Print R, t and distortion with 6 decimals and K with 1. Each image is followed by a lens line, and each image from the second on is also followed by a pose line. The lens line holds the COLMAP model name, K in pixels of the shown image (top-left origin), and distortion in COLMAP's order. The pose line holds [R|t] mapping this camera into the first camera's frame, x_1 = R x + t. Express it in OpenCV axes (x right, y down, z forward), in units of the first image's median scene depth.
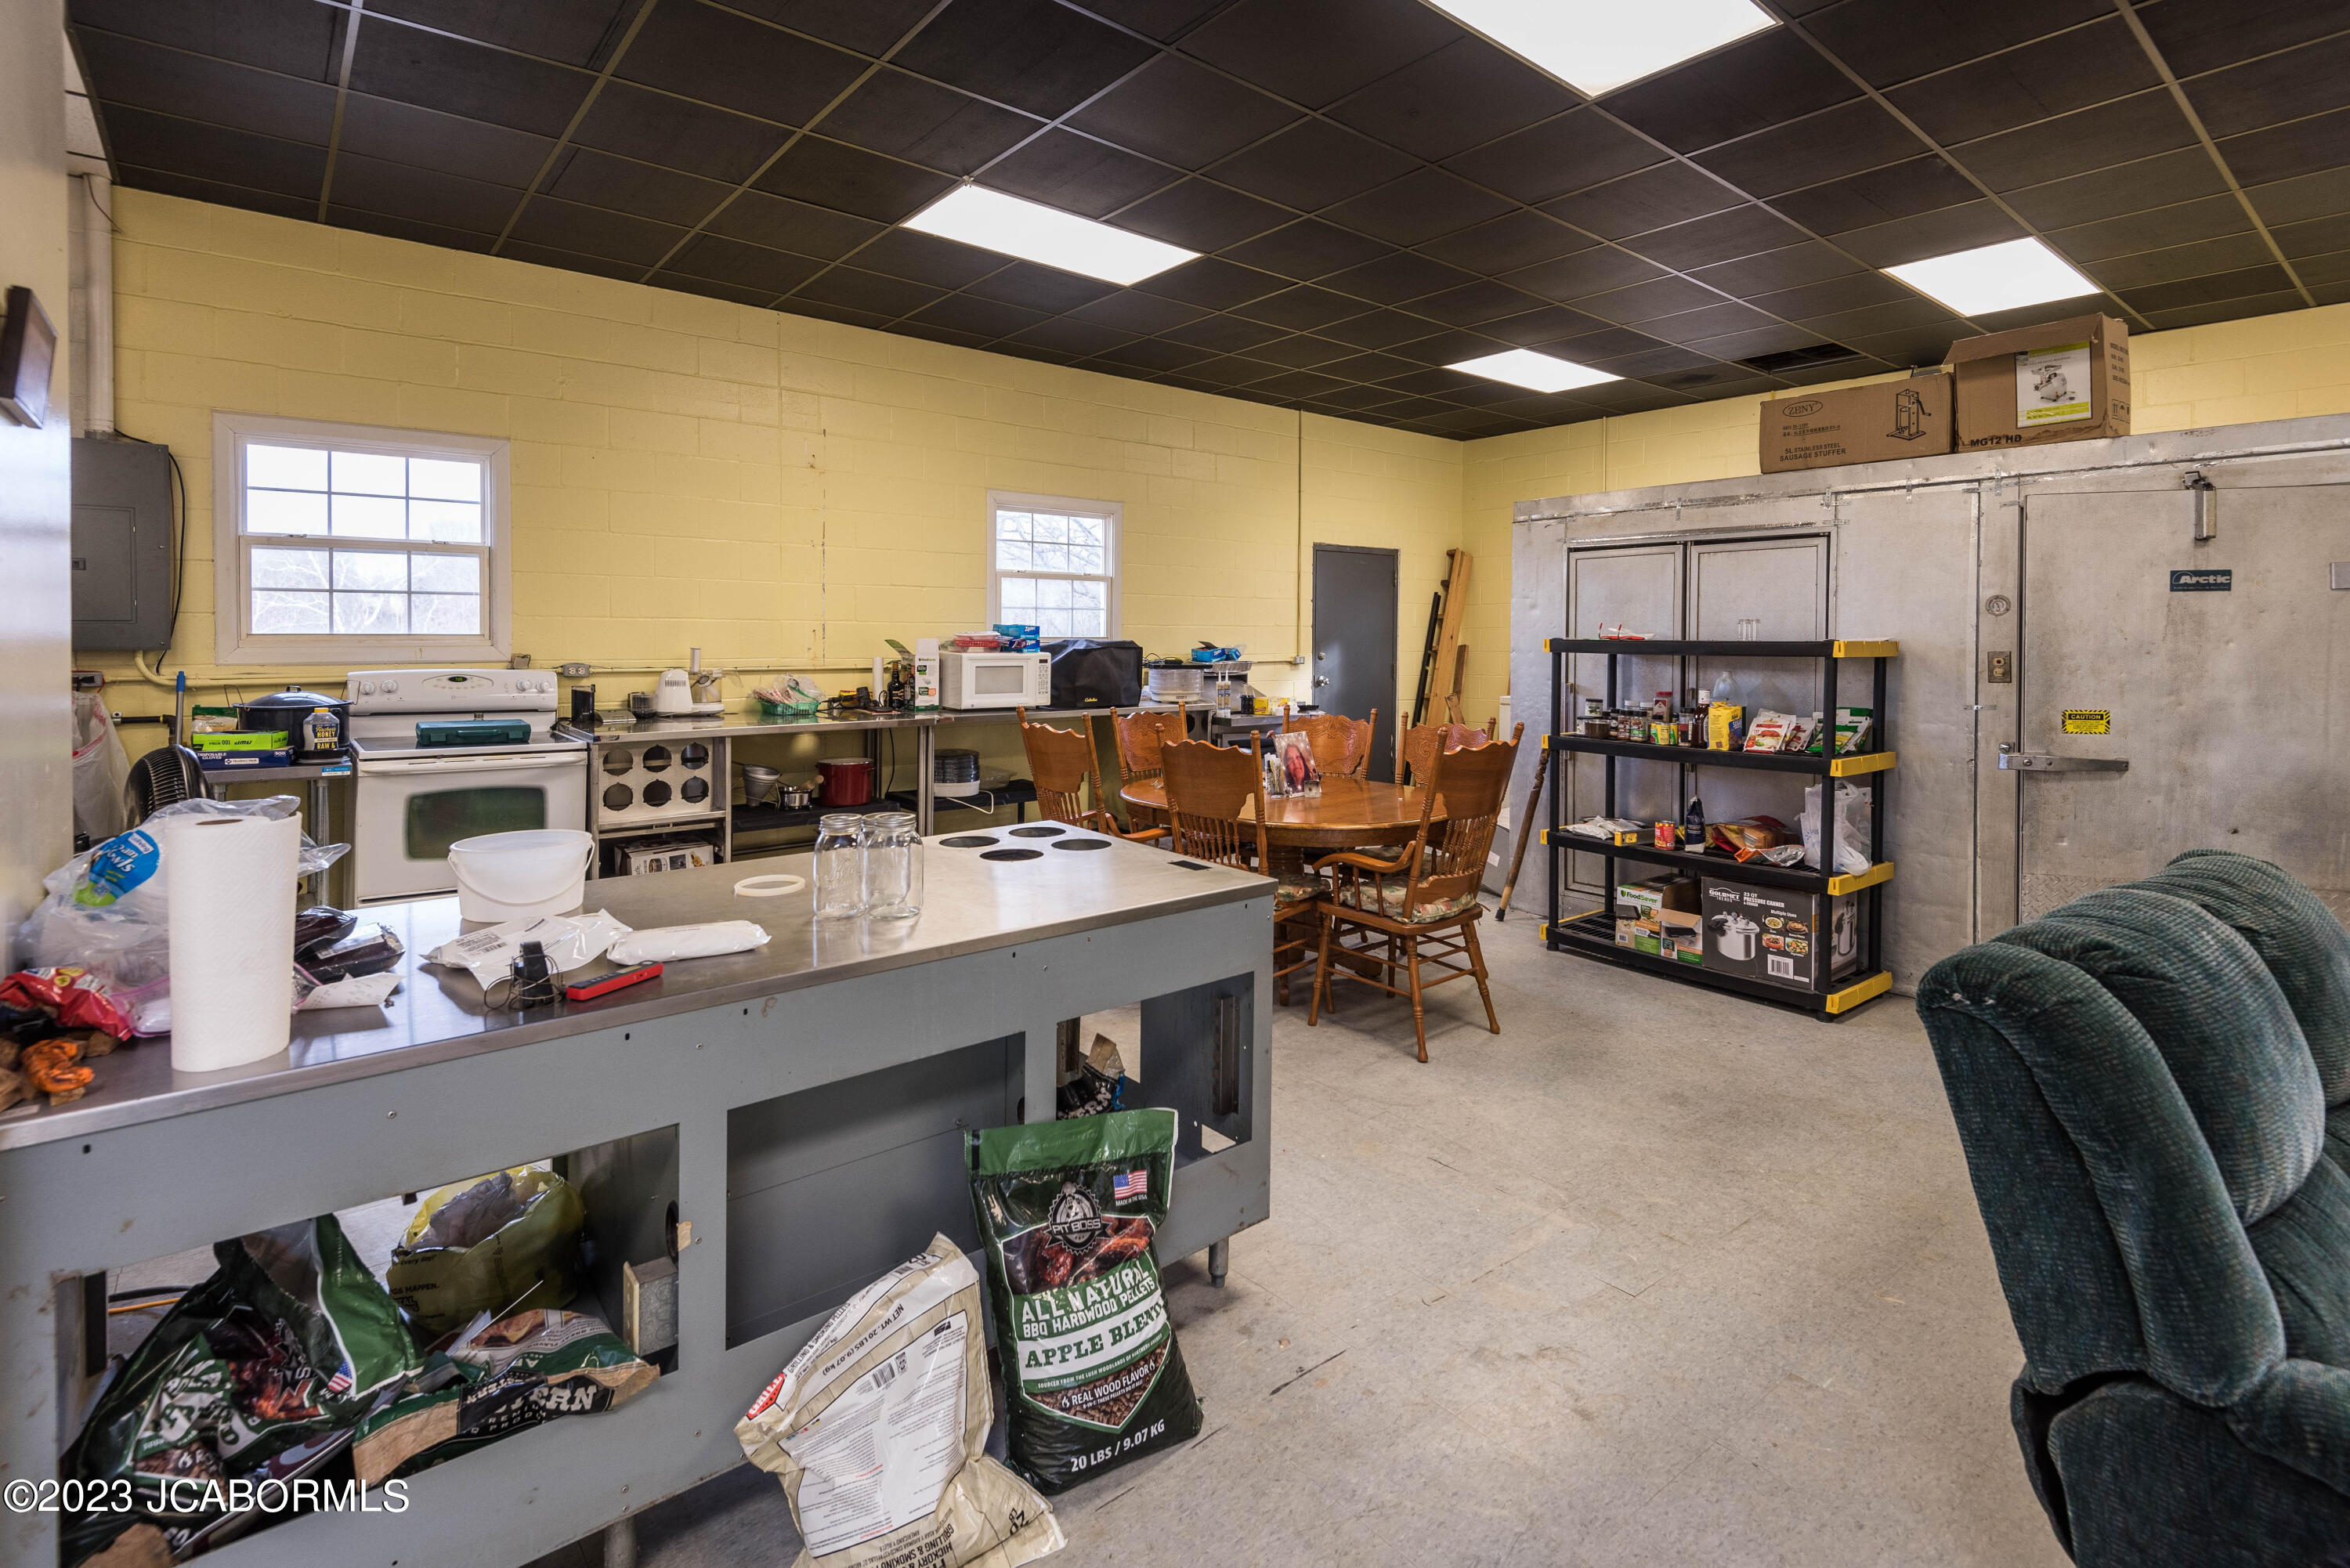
lens RADIAL K [[1088.3, 0, 1134.7], [0, 1088.3, 665.5], [0, 0, 1]] dist [0.000550, -0.000426]
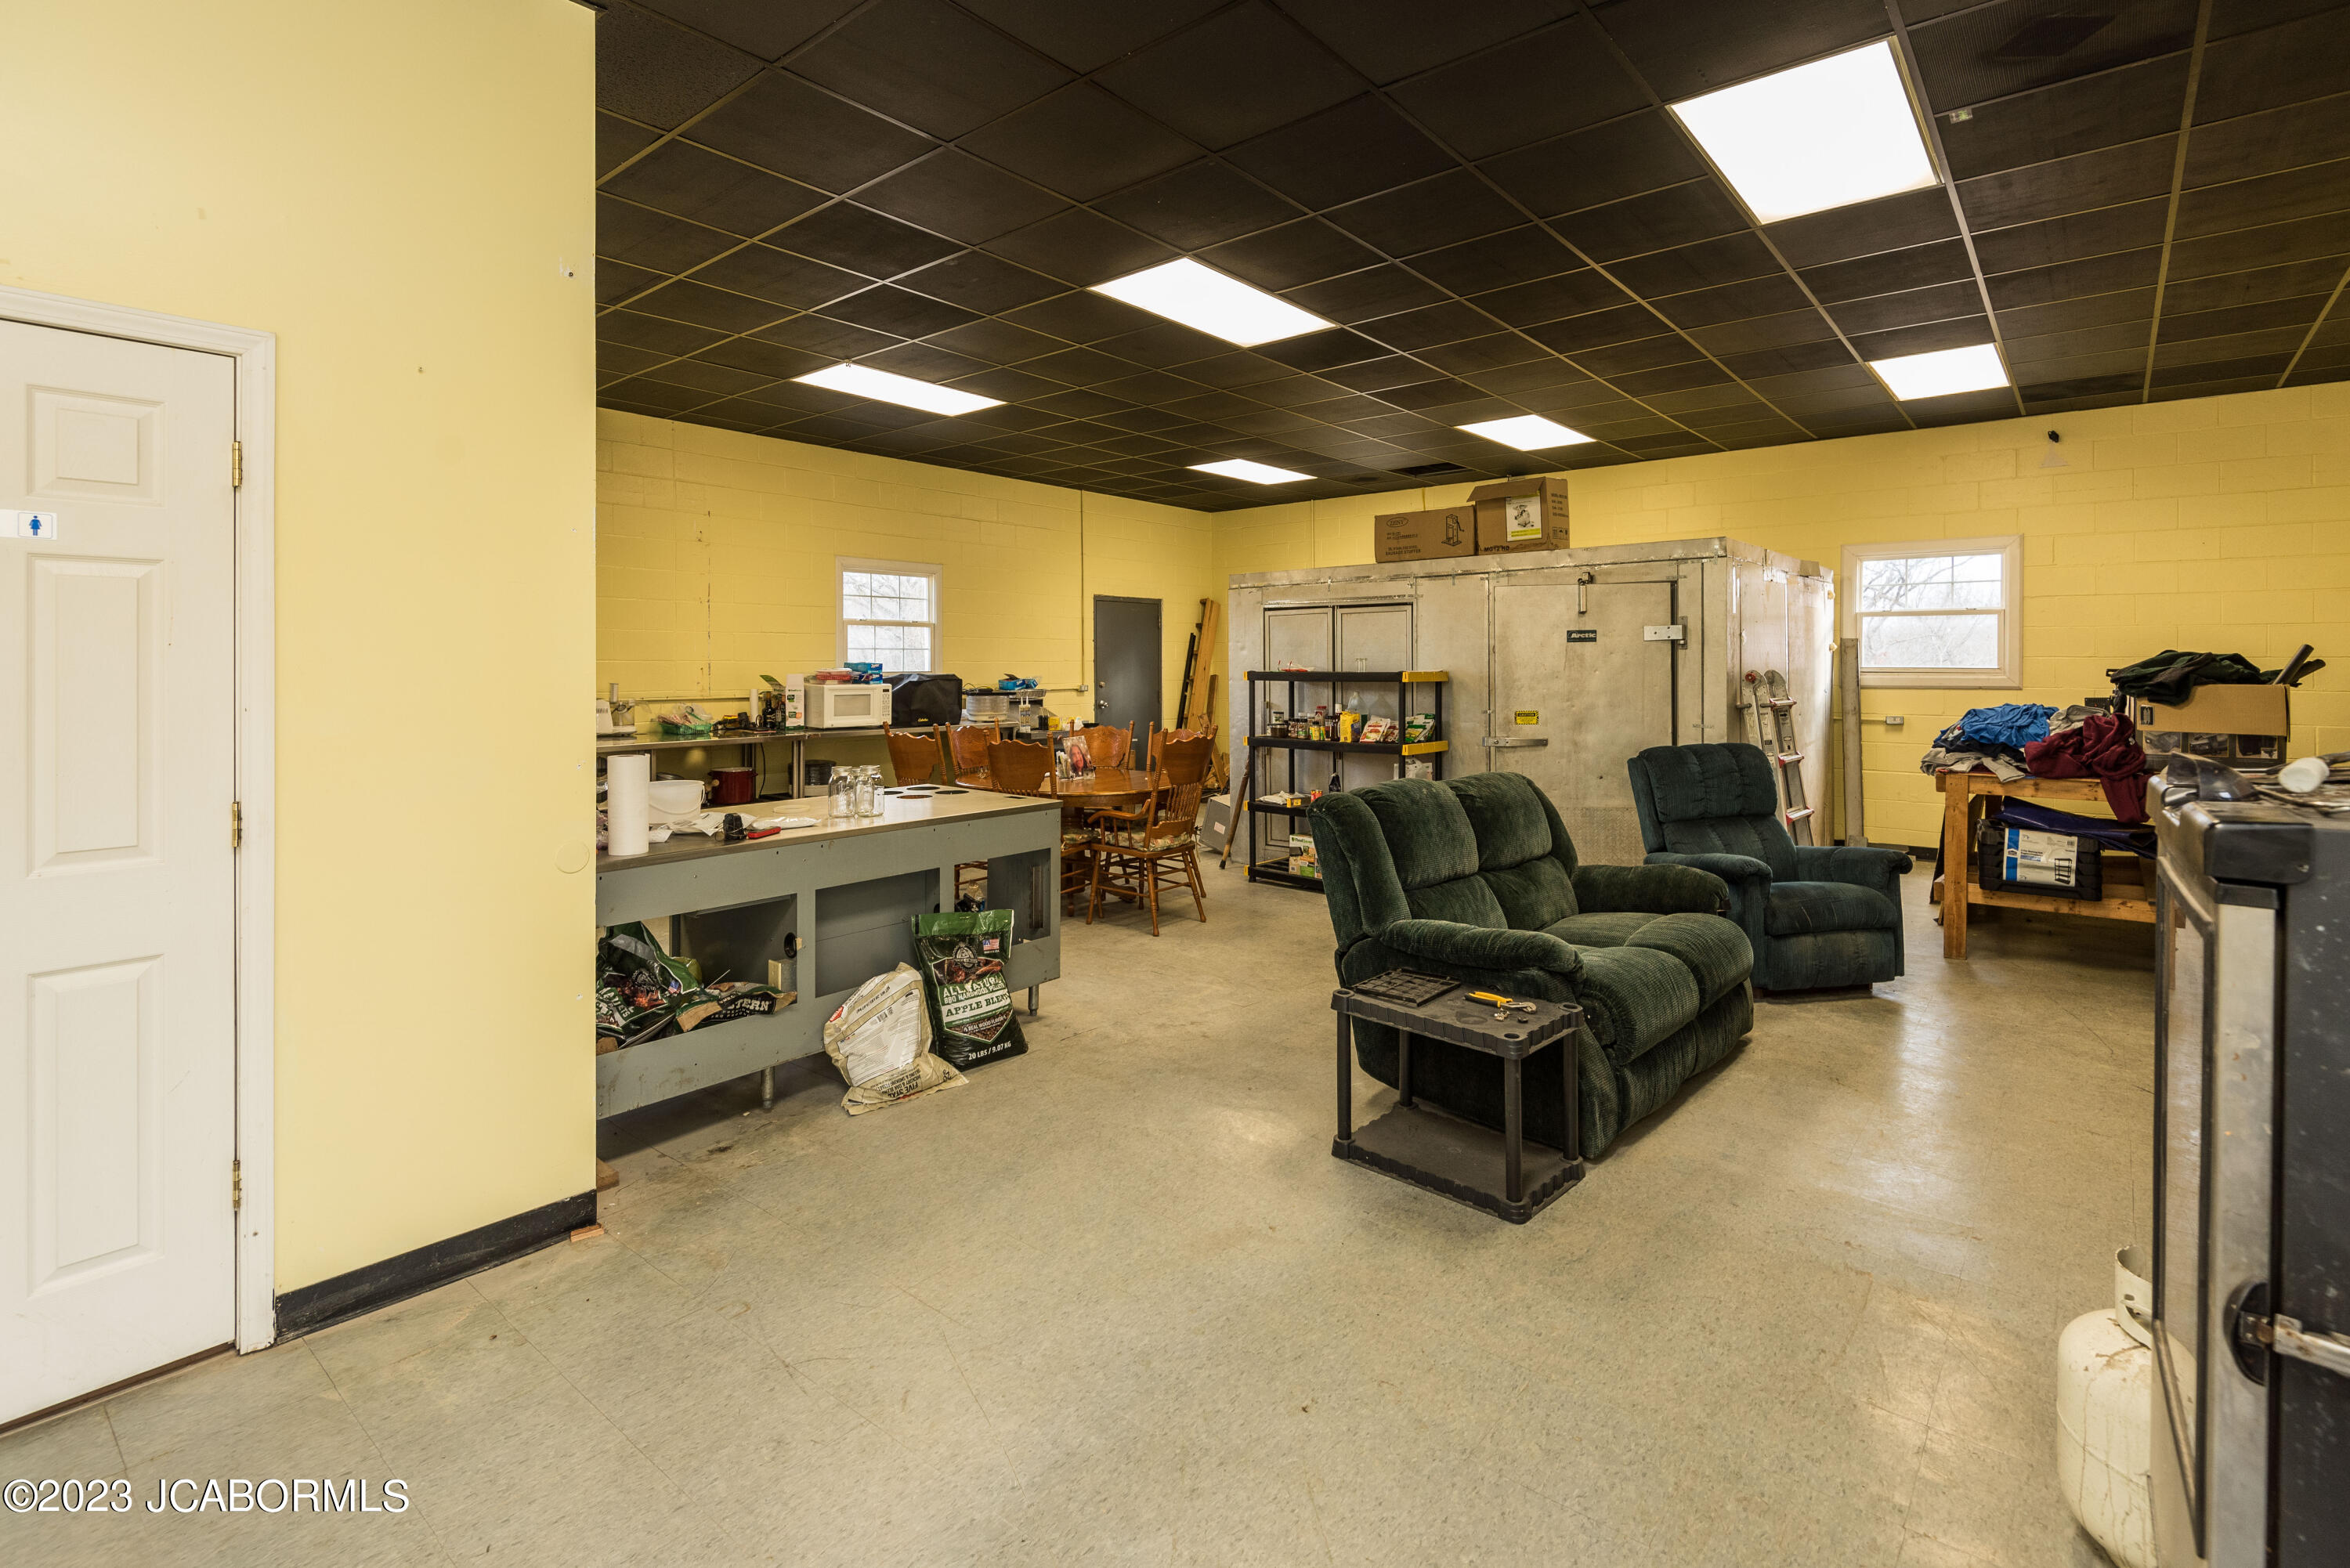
lens RADIAL K [[1098.1, 0, 1121.0], [0, 1098.1, 678.3], [0, 0, 1]] dist [0.001397, 0.000063]
pose [[0.984436, -0.008850, 0.175519, -0.047114], [0.011721, 0.999814, -0.015329, 0.005856], [-0.175351, 0.017148, 0.984357, -0.418584]]
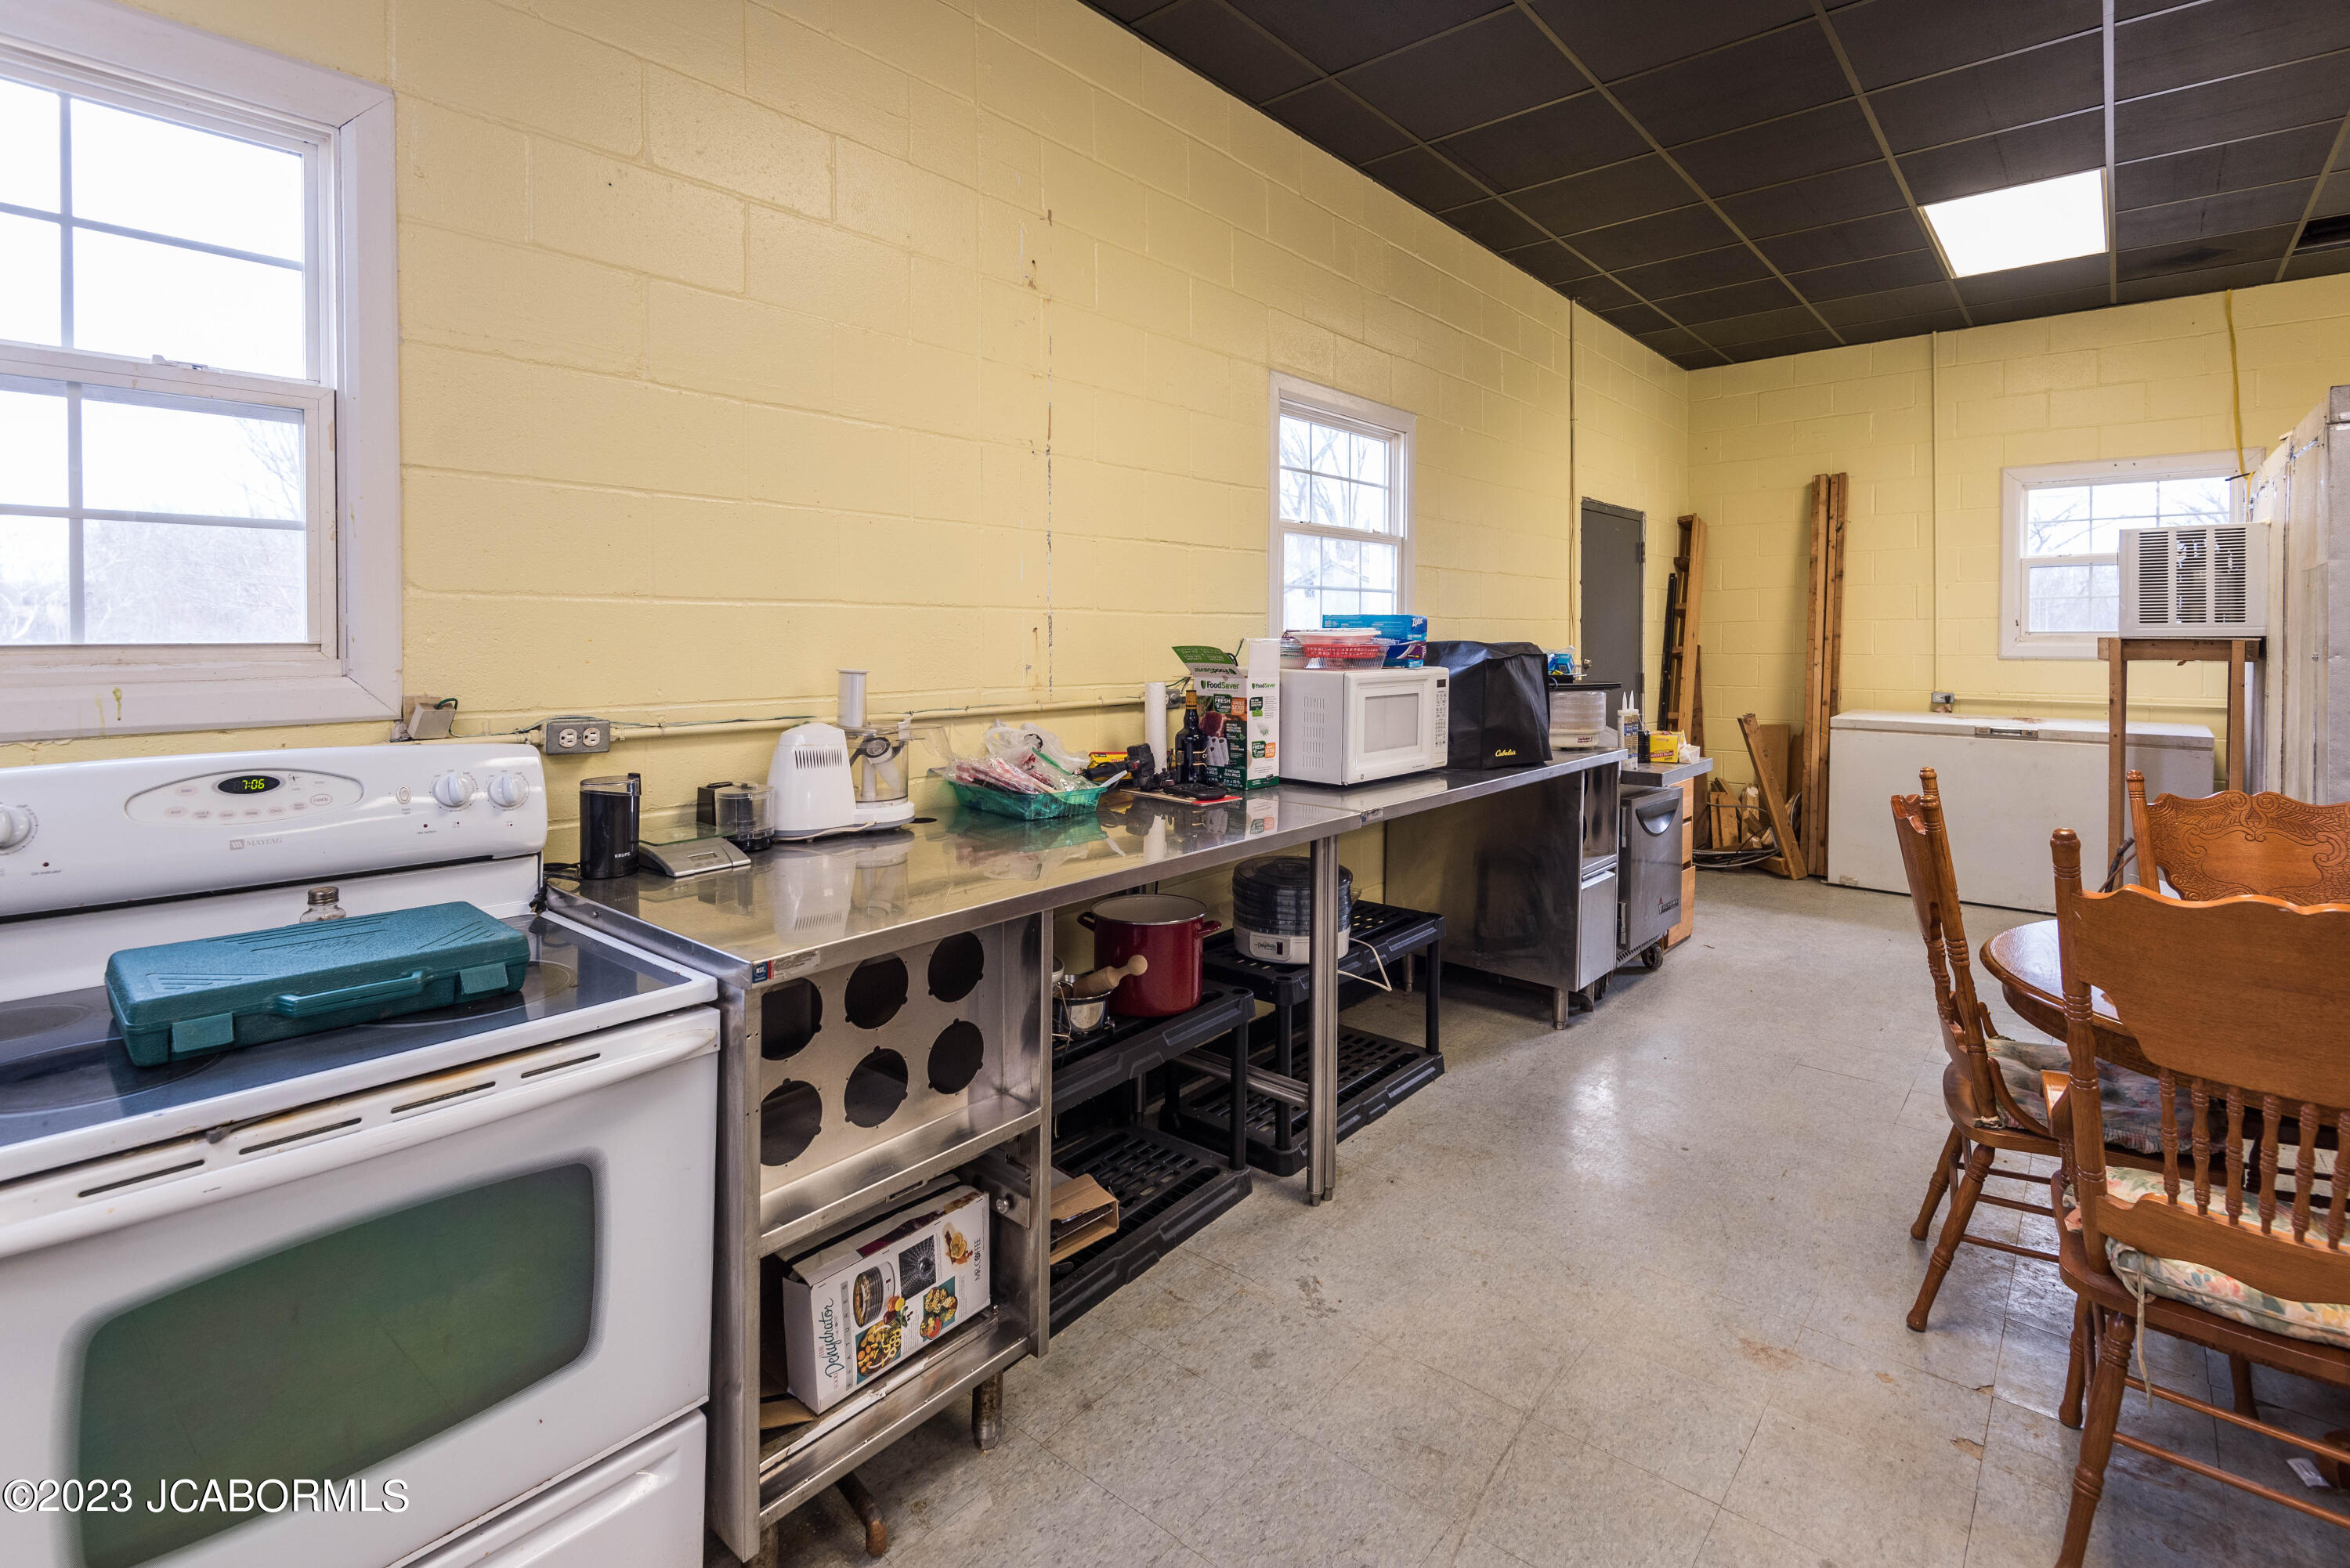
lens RADIAL K [[1102.1, 0, 1099.4], [0, 1102.1, 652.1], [0, 0, 1]] dist [0.022967, 0.000118]
pose [[0.987475, -0.010902, 0.157399, -0.416034], [0.013102, 0.999830, -0.012945, -0.018332], [-0.157231, 0.014845, 0.987450, 0.620428]]
